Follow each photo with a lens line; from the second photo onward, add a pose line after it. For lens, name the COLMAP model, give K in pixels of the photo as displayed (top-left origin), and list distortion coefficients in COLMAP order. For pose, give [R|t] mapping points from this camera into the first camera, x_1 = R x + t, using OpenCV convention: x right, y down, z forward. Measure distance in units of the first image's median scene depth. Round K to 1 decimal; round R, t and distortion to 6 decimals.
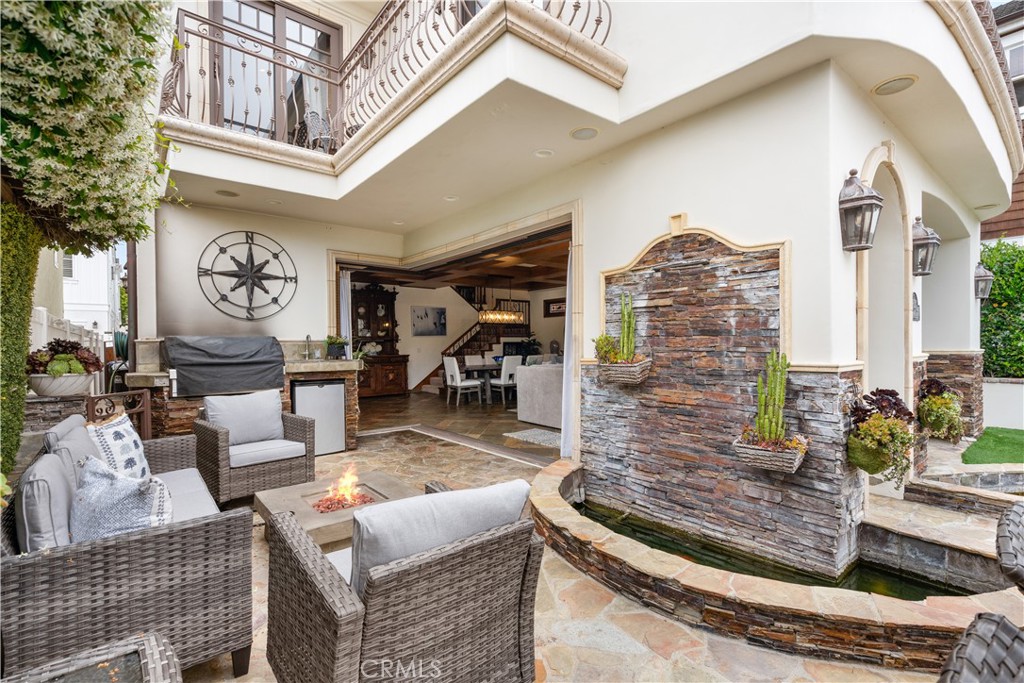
lens RADIAL K [[467.6, 0, 511.2], [0, 467.6, 346.8], [0, 0, 1]] dist [-0.004556, 0.000404]
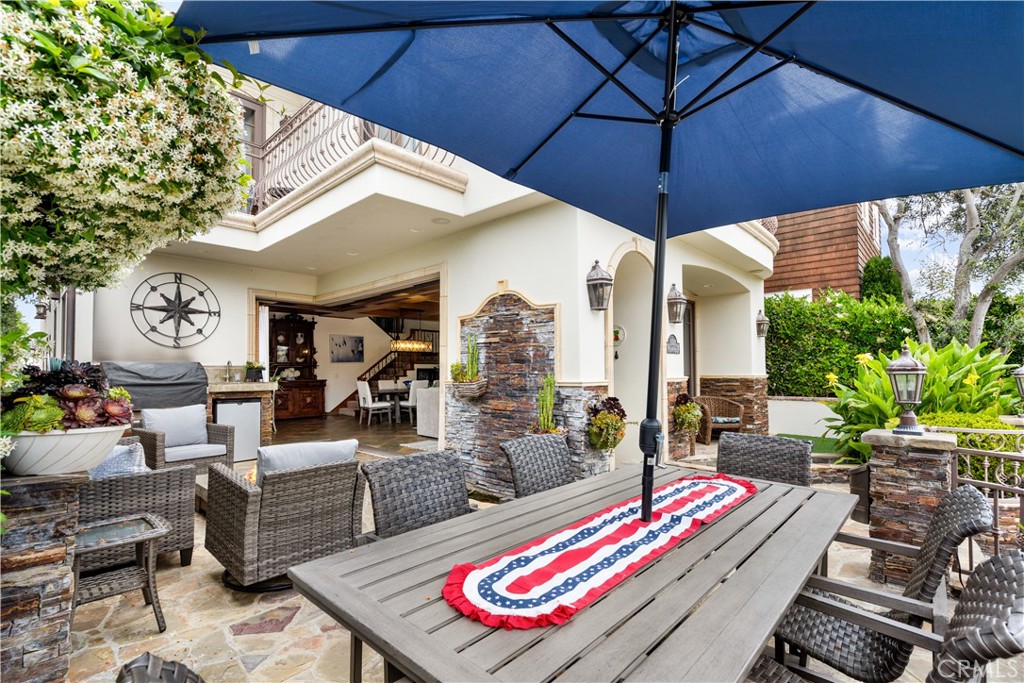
lens RADIAL K [[467.6, 0, 504.1], [0, 467.6, 355.9], [0, 0, 1]] dist [-0.004556, 0.000404]
pose [[0.991621, 0.007411, 0.128968, 0.138576], [-0.002443, 0.999250, -0.038636, 0.007974], [-0.129158, 0.037997, 0.990896, -0.351384]]
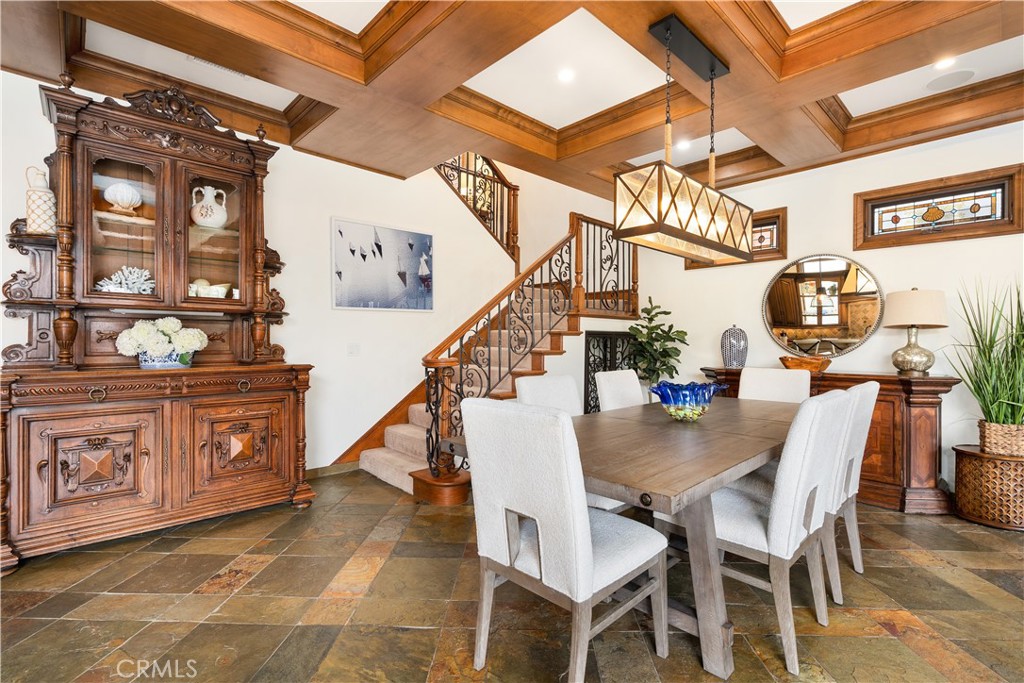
lens RADIAL K [[467.6, 0, 516.3], [0, 467.6, 338.7], [0, 0, 1]] dist [-0.004556, 0.000404]
pose [[0.995428, 0.014563, 0.094399, -0.340987], [-0.013023, 0.999772, -0.016912, 0.011372], [-0.094624, 0.015605, 0.995391, 1.996792]]
